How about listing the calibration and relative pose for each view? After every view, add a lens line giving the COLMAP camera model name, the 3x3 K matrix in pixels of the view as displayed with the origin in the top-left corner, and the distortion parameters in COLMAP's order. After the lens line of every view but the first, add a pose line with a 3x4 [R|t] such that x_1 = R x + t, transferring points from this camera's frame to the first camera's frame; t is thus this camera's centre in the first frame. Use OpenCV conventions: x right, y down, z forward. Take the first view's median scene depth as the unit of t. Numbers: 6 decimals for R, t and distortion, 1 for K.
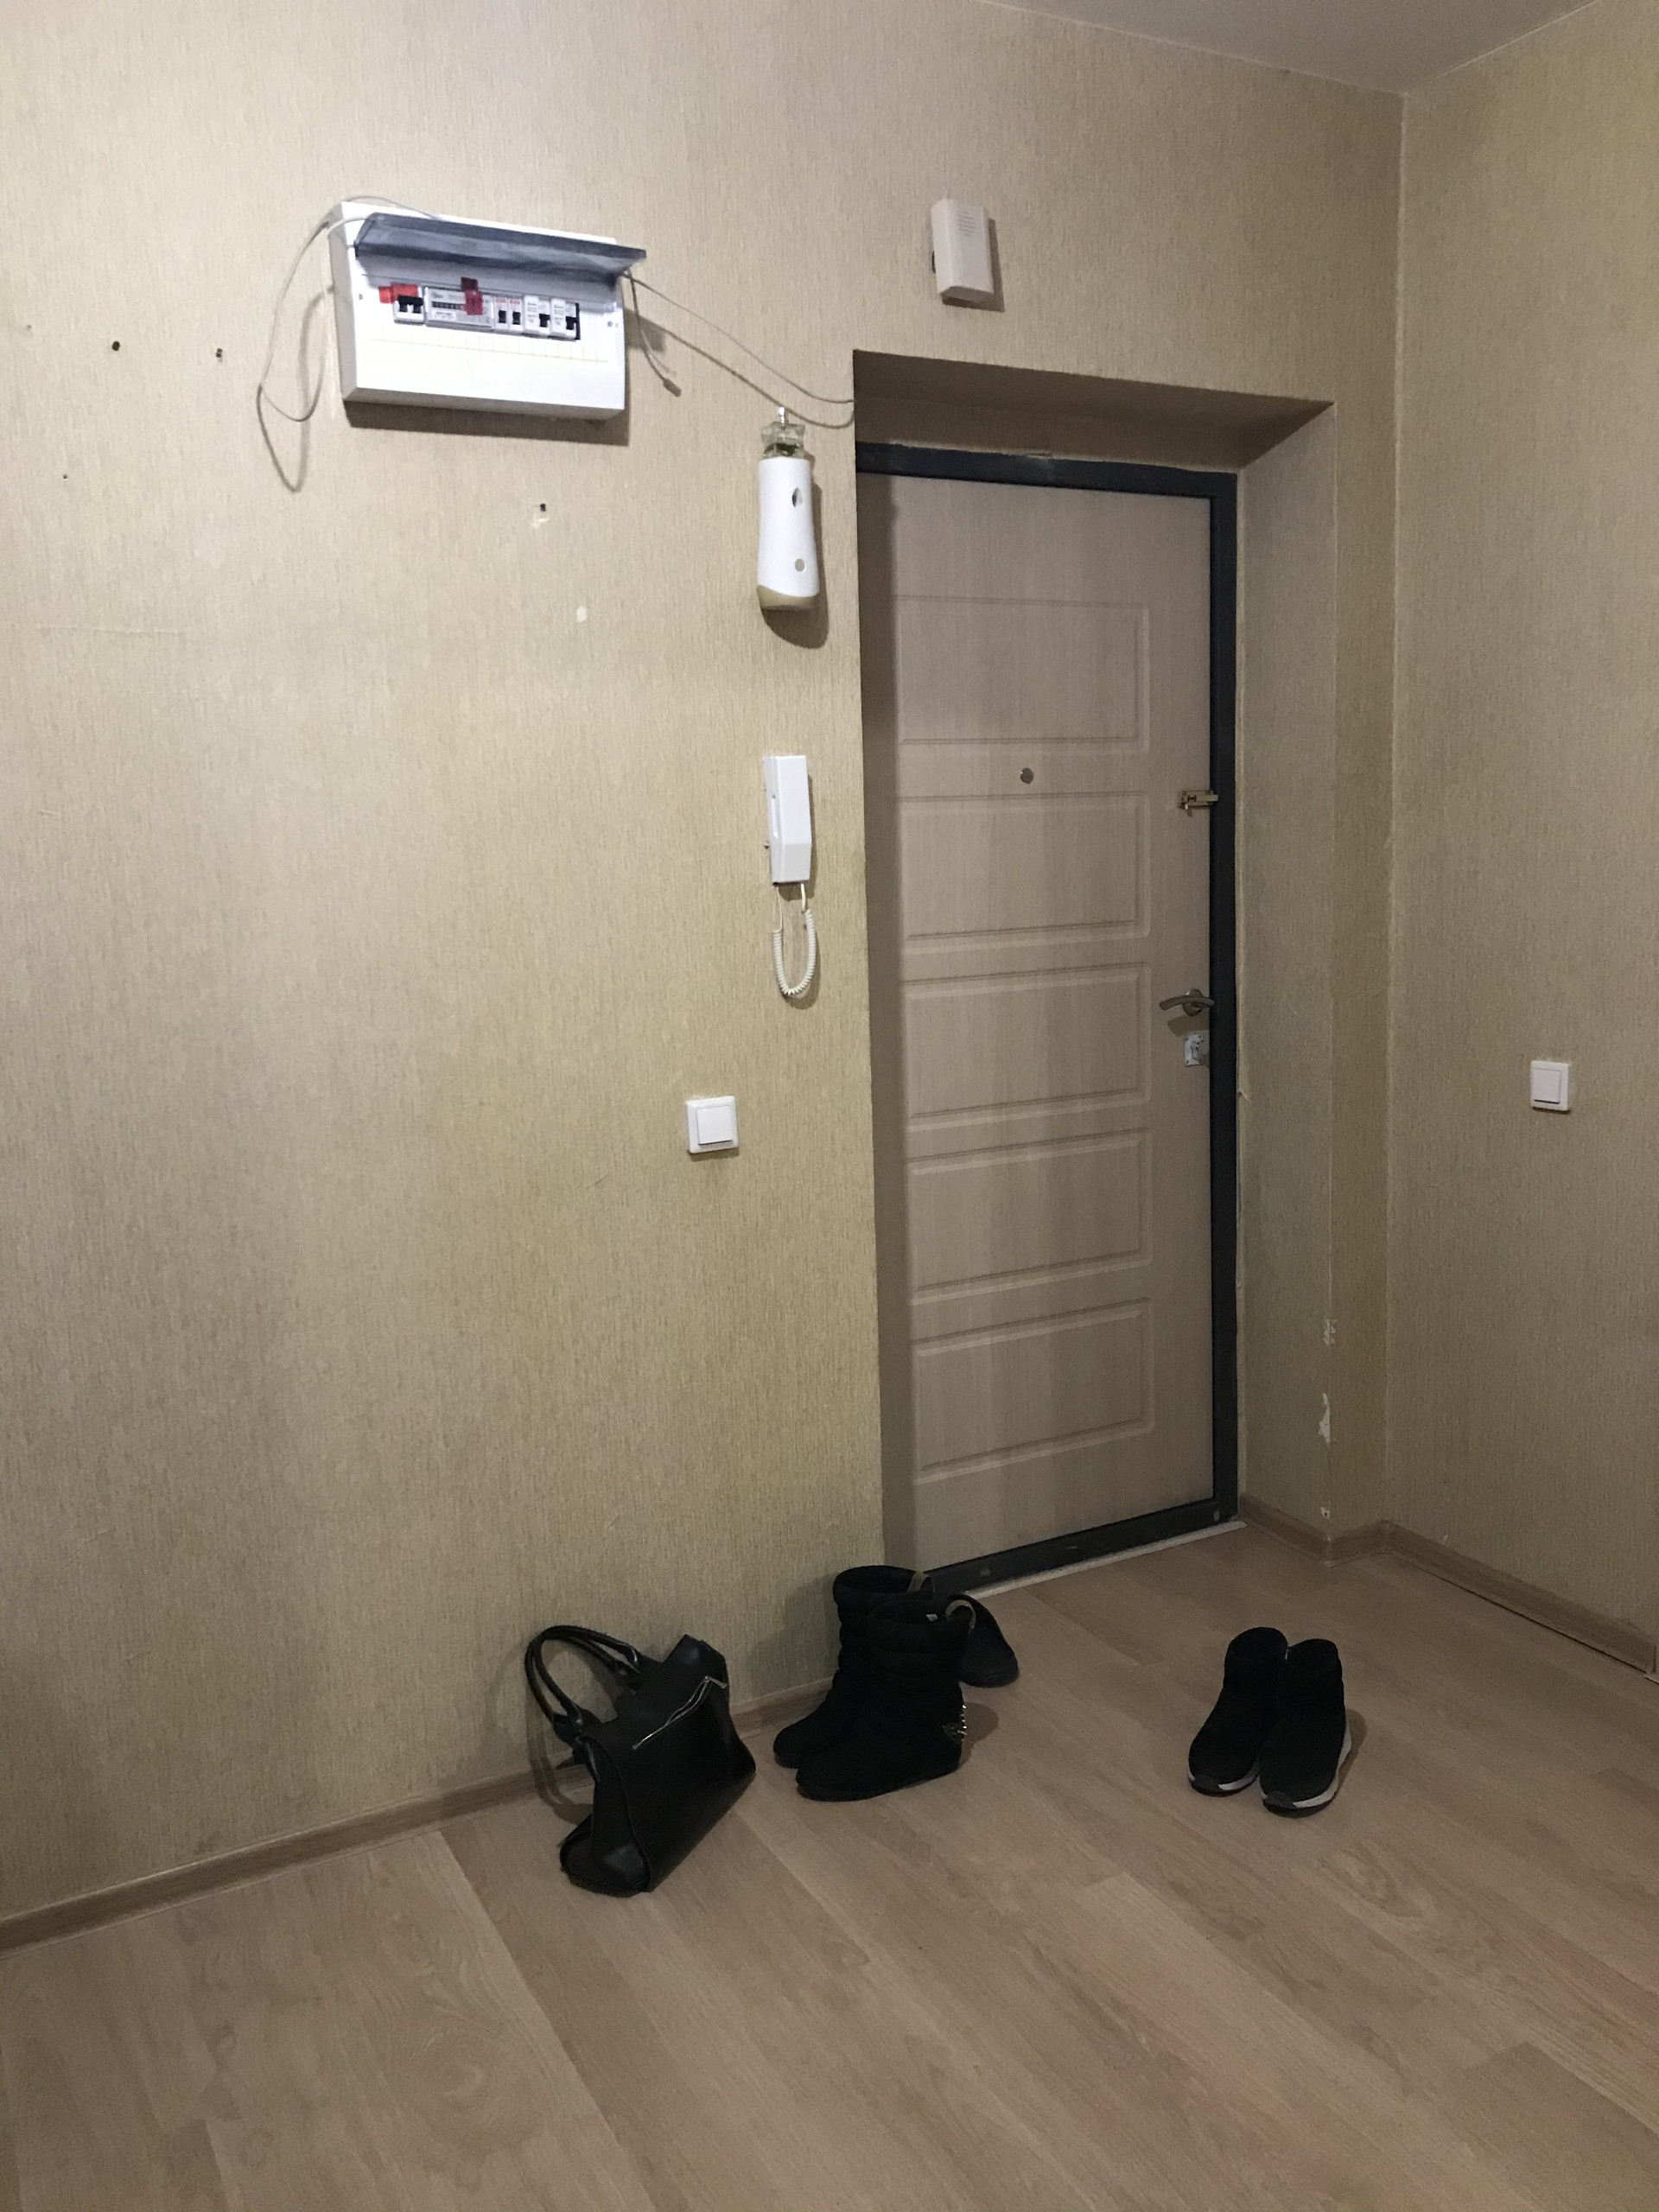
lens RADIAL K [[1828.6, 0, 833.6], [0, 1828.6, 1112.7], [0, 0, 1]] dist [0.043551, -0.057204]
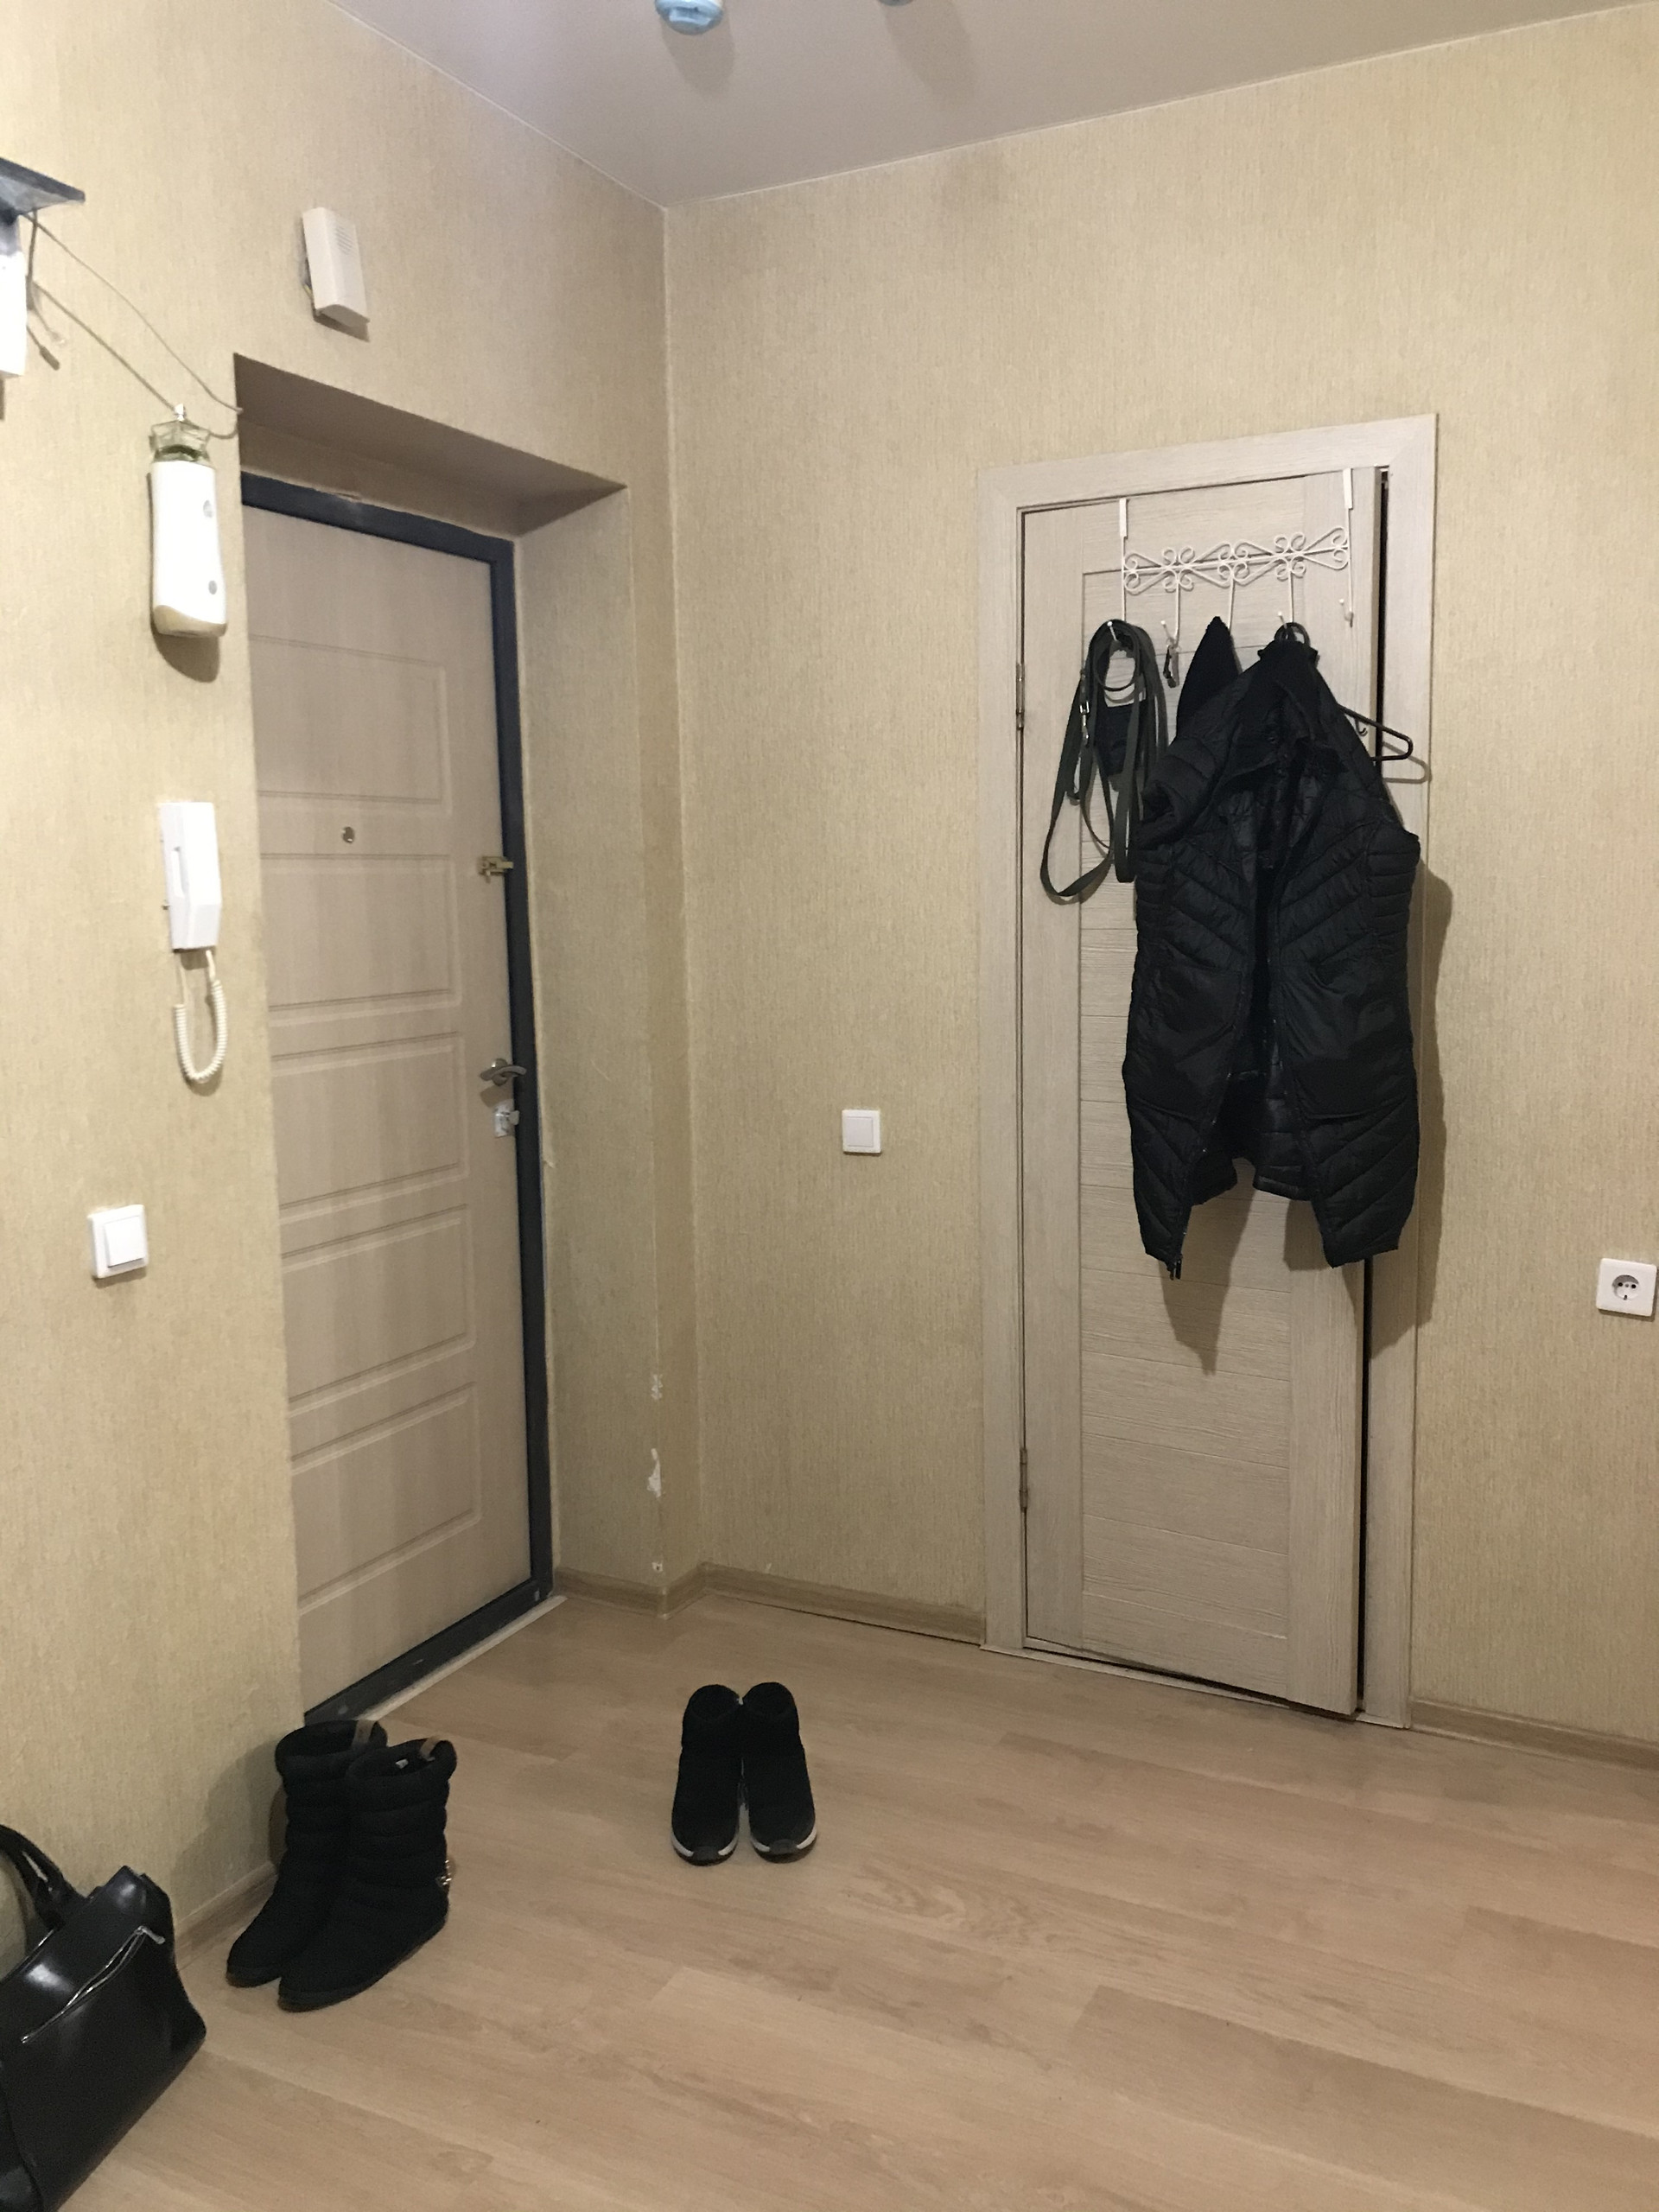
lens RADIAL K [[1828.6, 0, 886.5], [0, 1828.6, 1105.8], [0, 0, 1]] dist [0.043551, -0.057204]
pose [[0.803259, -0.055816, 0.593009, -0.263270], [0.080633, 0.996625, -0.015416, -0.012790], [-0.590147, 0.060199, 0.805048, 0.112459]]
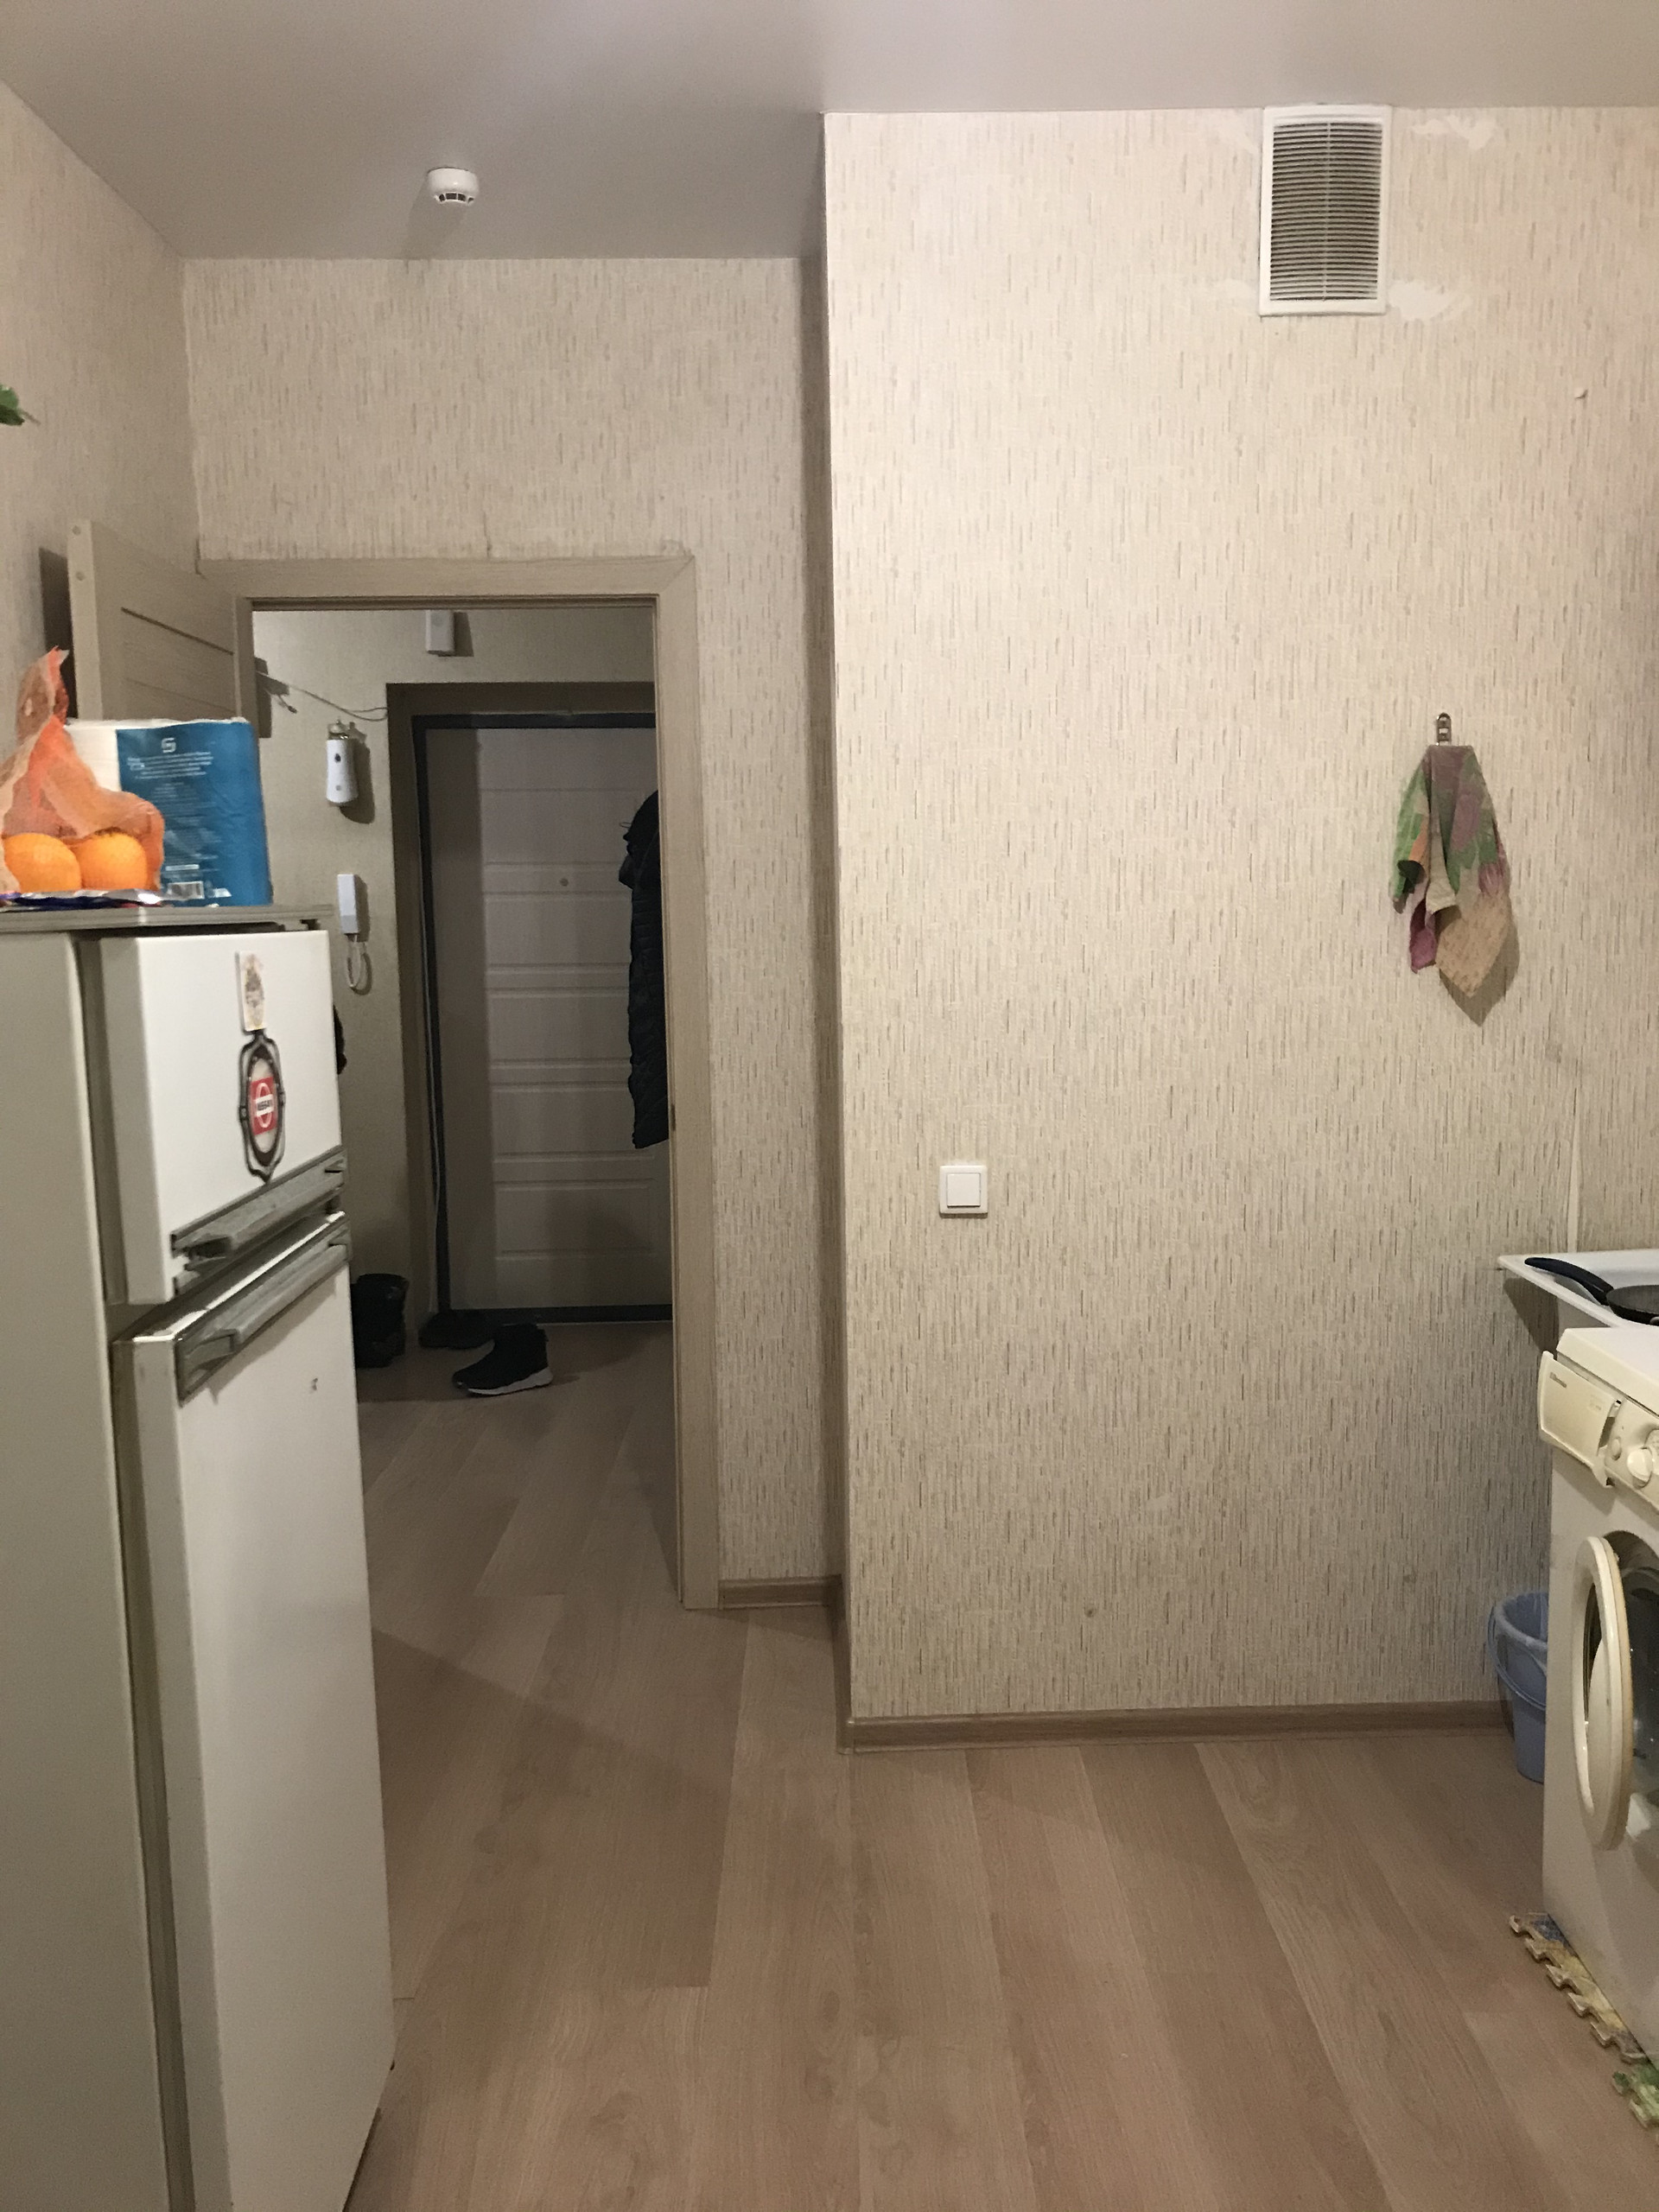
lens RADIAL K [[1828.6, 0, 843.1], [0, 1828.6, 1128.0], [0, 0, 1]] dist [0.043551, -0.057204]
pose [[0.893078, 0.080307, -0.442677, 1.343738], [-0.086255, 0.996250, 0.006717, 0.030230], [0.441557, 0.032185, 0.896656, -0.590383]]
